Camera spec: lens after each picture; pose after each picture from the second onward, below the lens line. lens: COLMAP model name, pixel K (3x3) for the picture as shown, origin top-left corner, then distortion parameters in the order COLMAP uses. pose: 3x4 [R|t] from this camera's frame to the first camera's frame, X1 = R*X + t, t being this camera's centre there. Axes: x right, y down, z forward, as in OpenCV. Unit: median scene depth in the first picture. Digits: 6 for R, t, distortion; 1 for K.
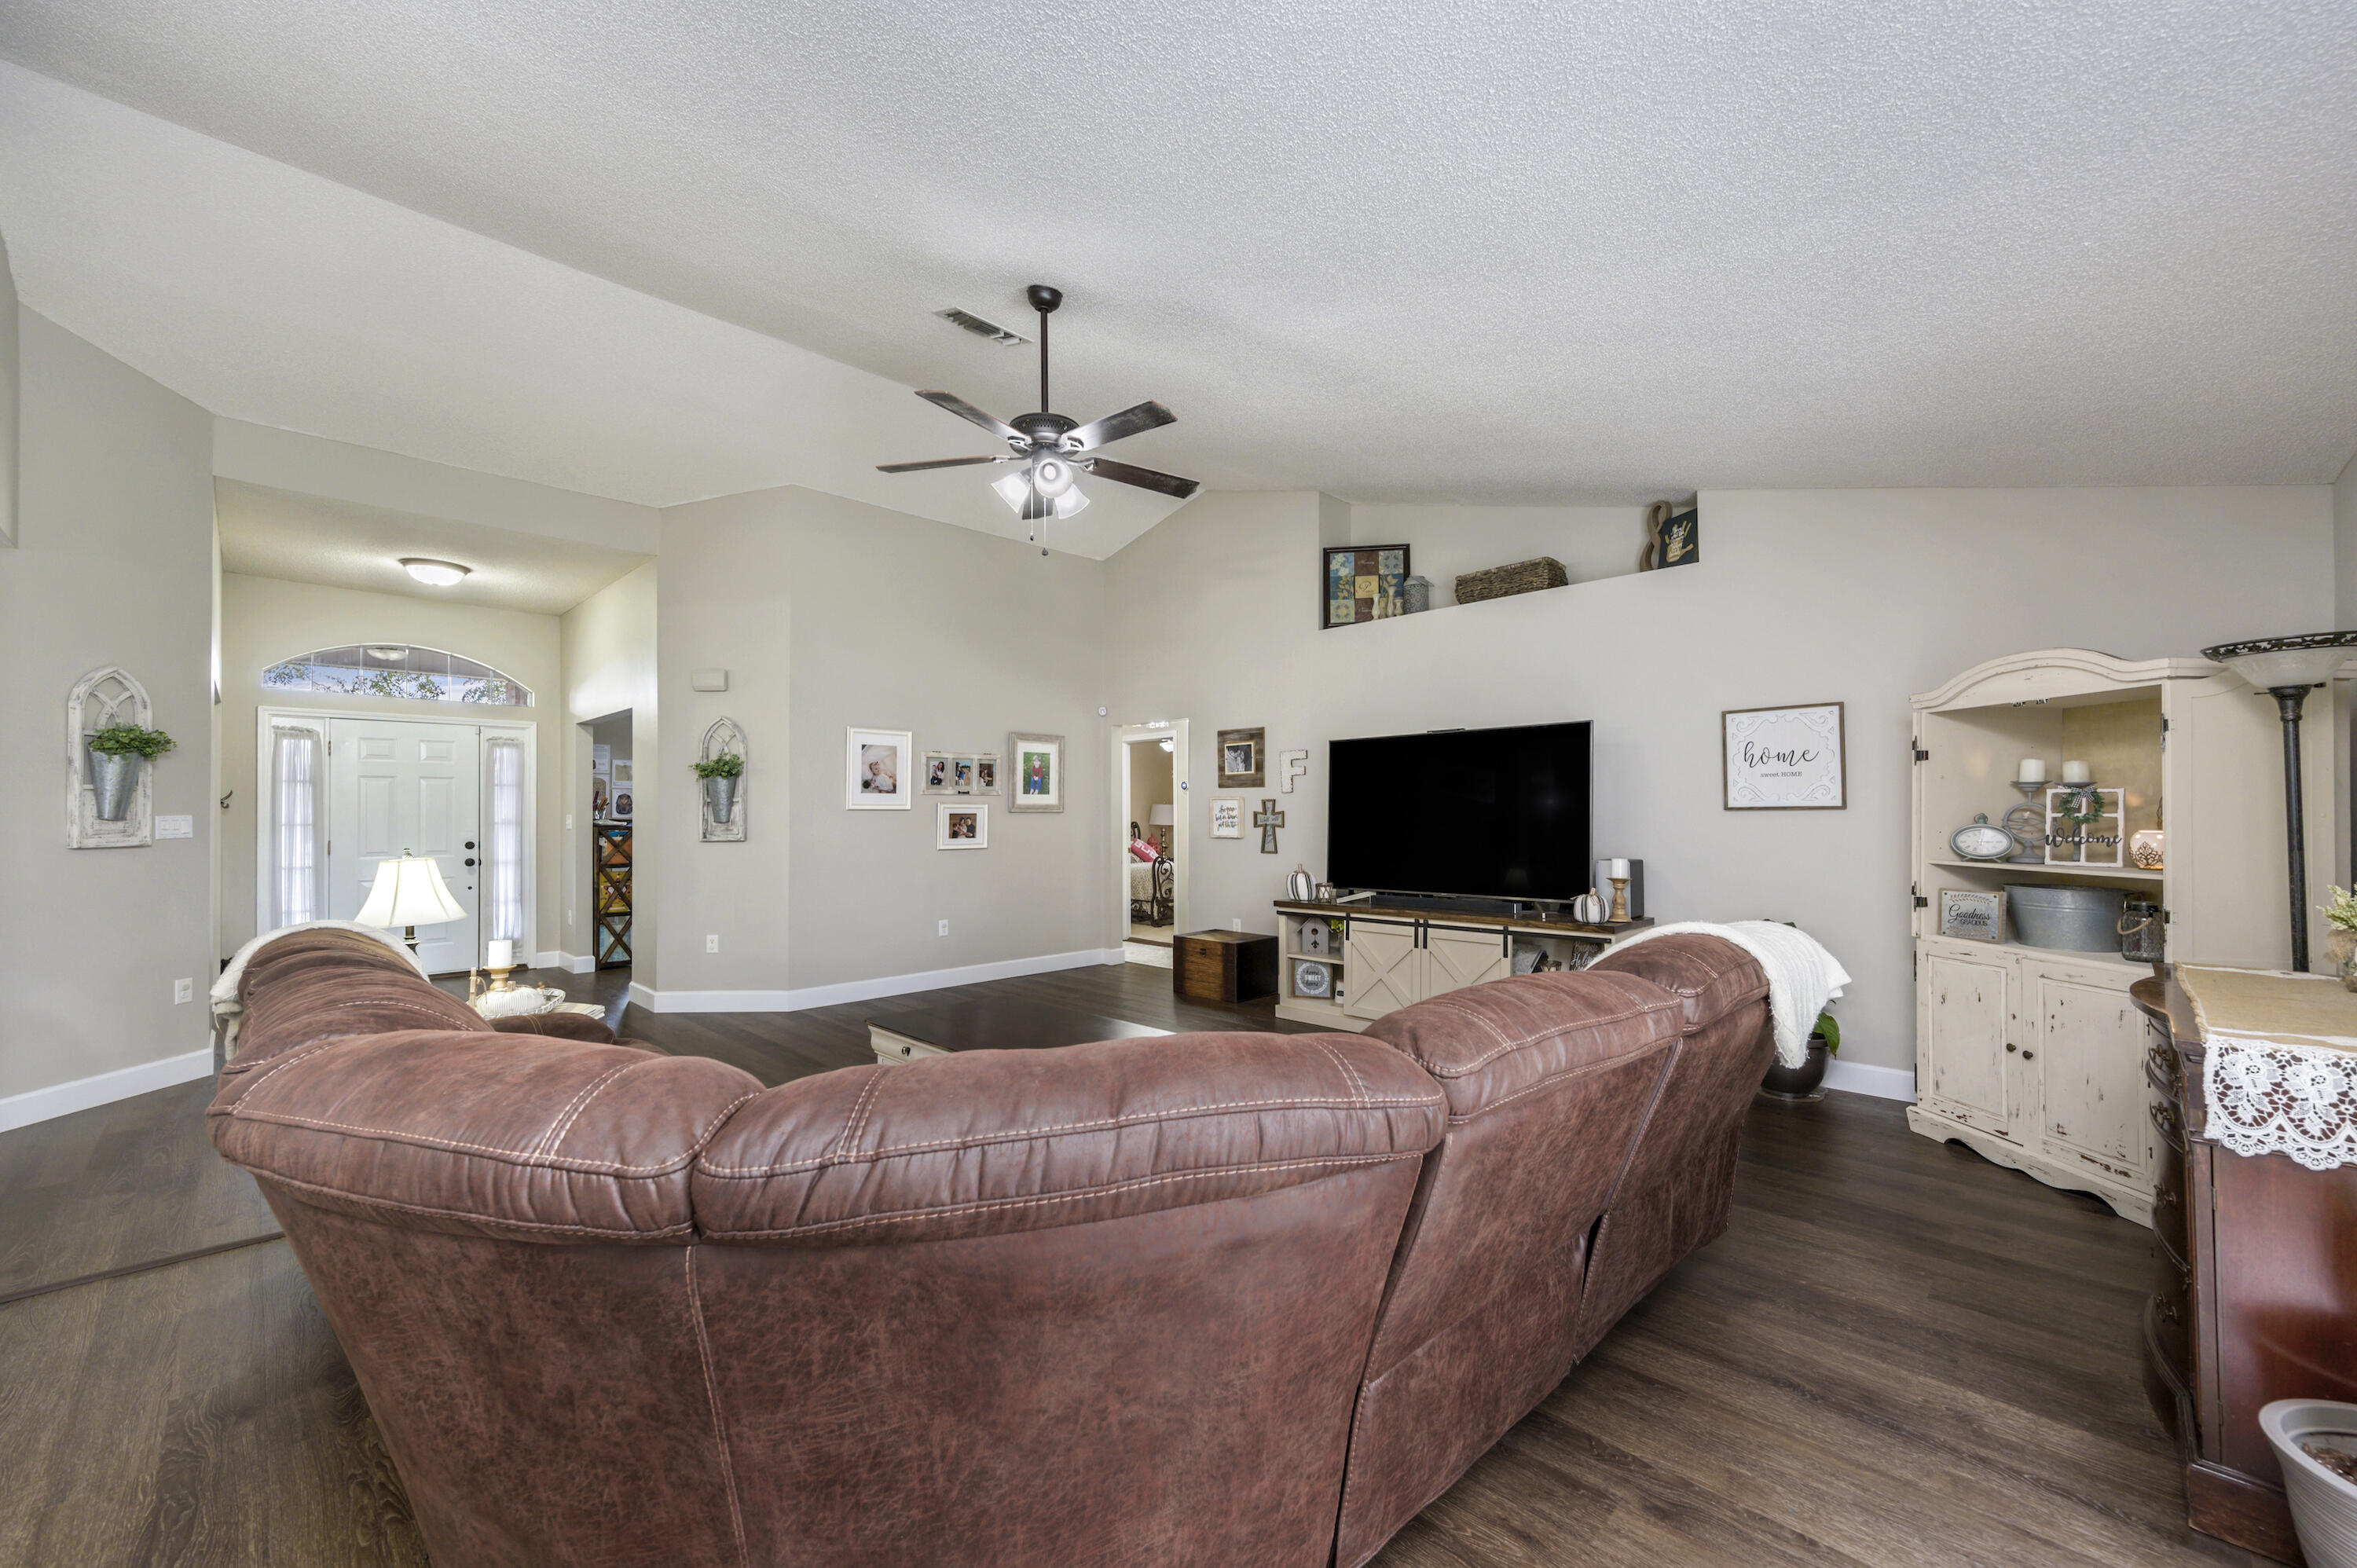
lens RADIAL K [[905.2, 0, 1185.9], [0, 905.2, 802.3], [0, 0, 1]] dist [-0.000210, -0.000003]
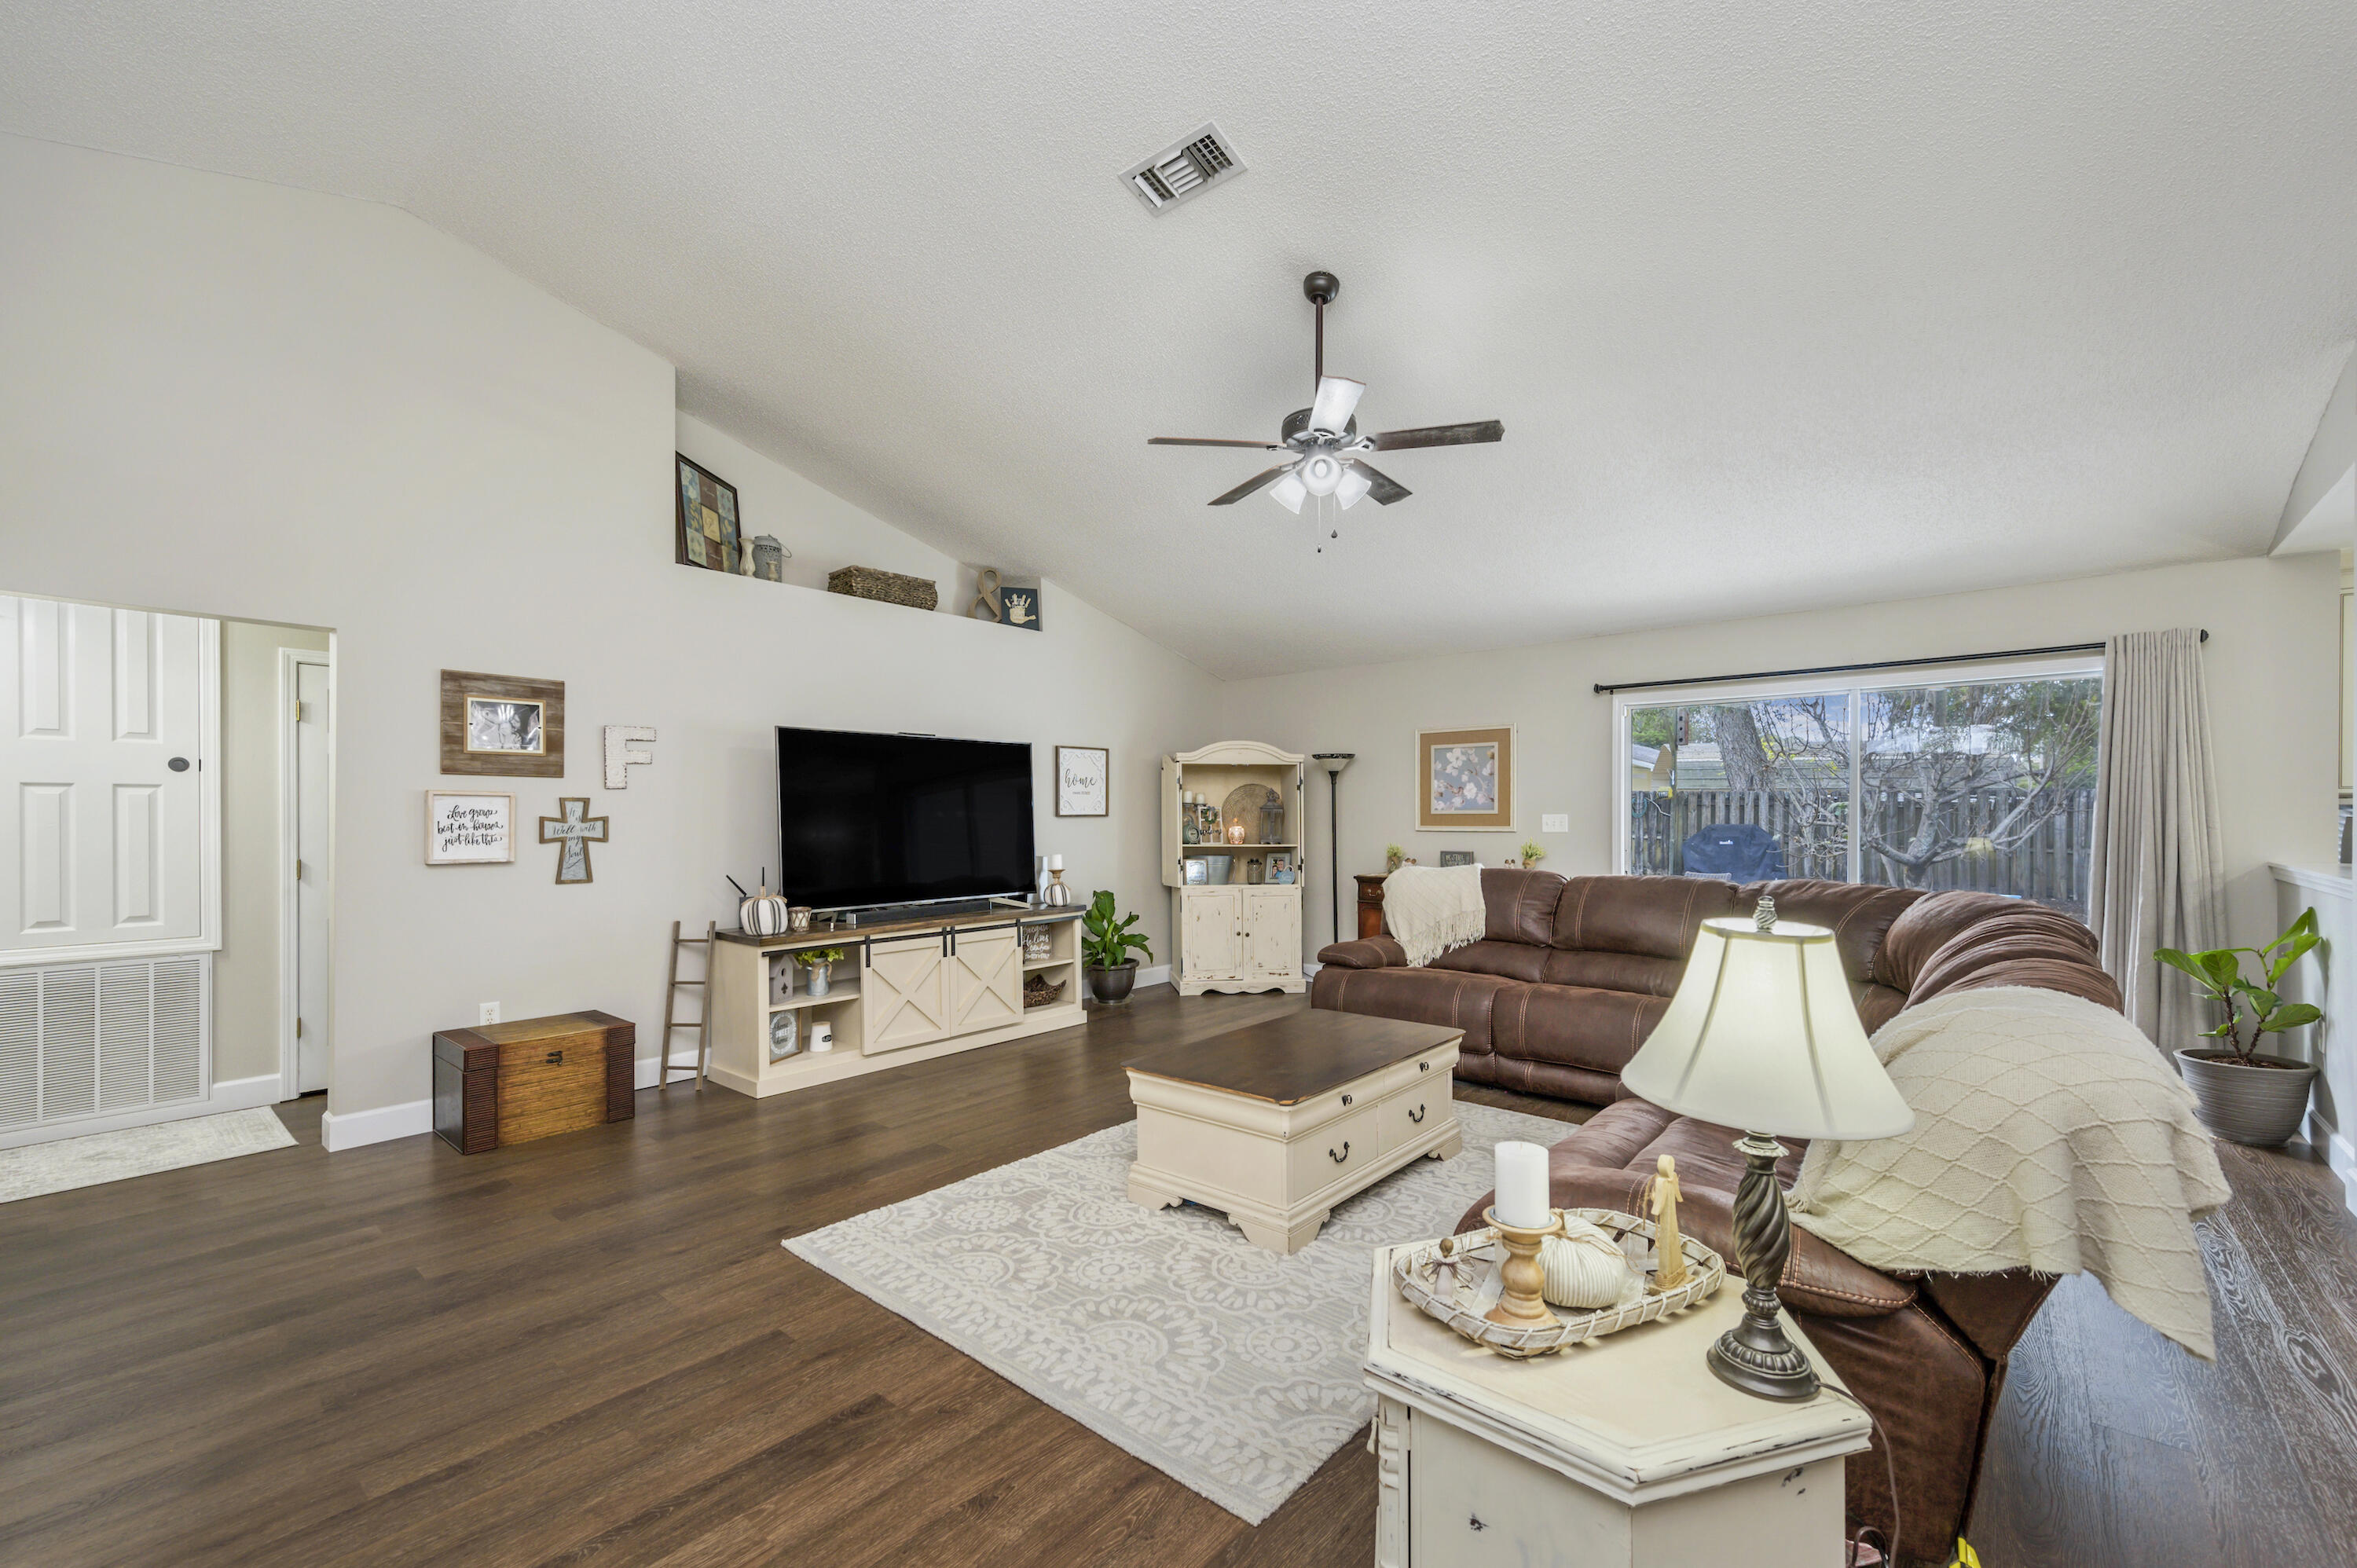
lens RADIAL K [[947.1, 0, 1174.6], [0, 947.1, 823.5], [0, 0, 1]] dist [0.006781, 0.000108]
pose [[-0.056074, -0.003247, 0.998421, -0.687096], [-0.009671, 0.999950, 0.002709, 0.010376], [-0.998380, -0.009504, -0.056103, 0.714822]]
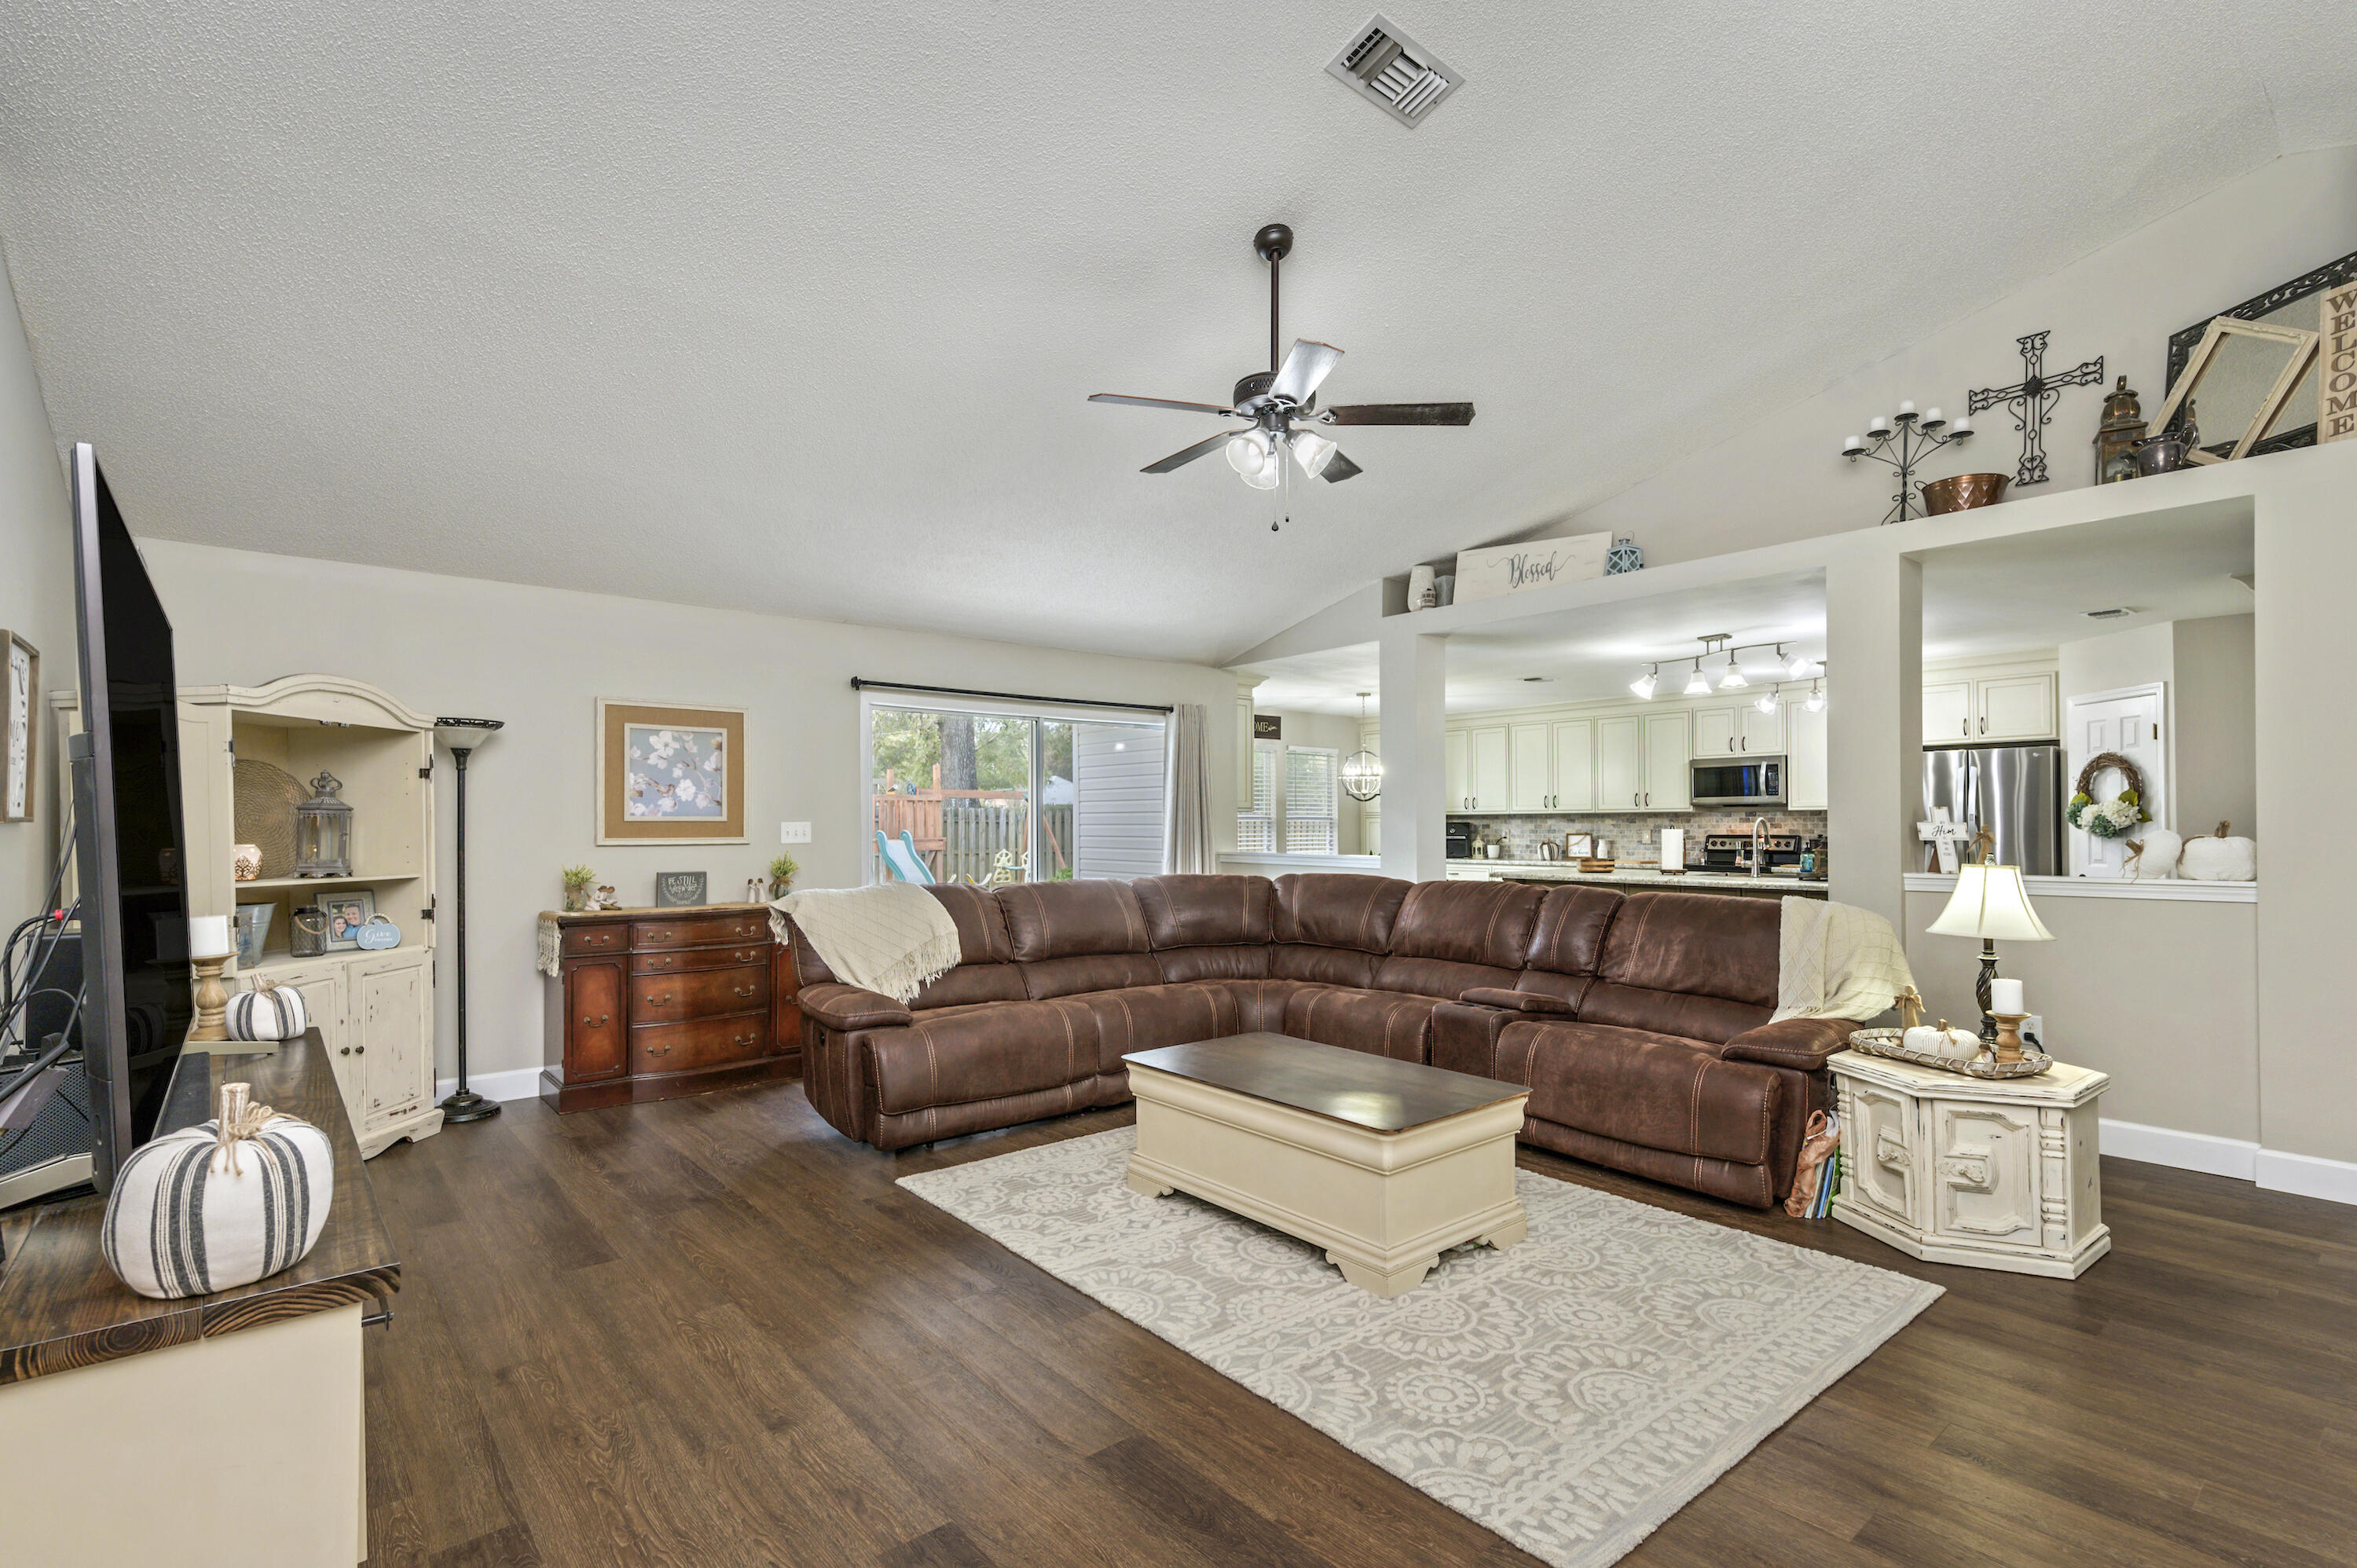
lens RADIAL K [[1095.0, 0, 1163.2], [0, 1095.0, 827.9], [0, 0, 1]] dist [0.016632, 0.000067]
pose [[-0.993068, 0.006354, 0.117365, -0.104354], [0.005049, 0.999922, -0.011413, 0.017803], [-0.117429, -0.010742, -0.993023, 1.219738]]
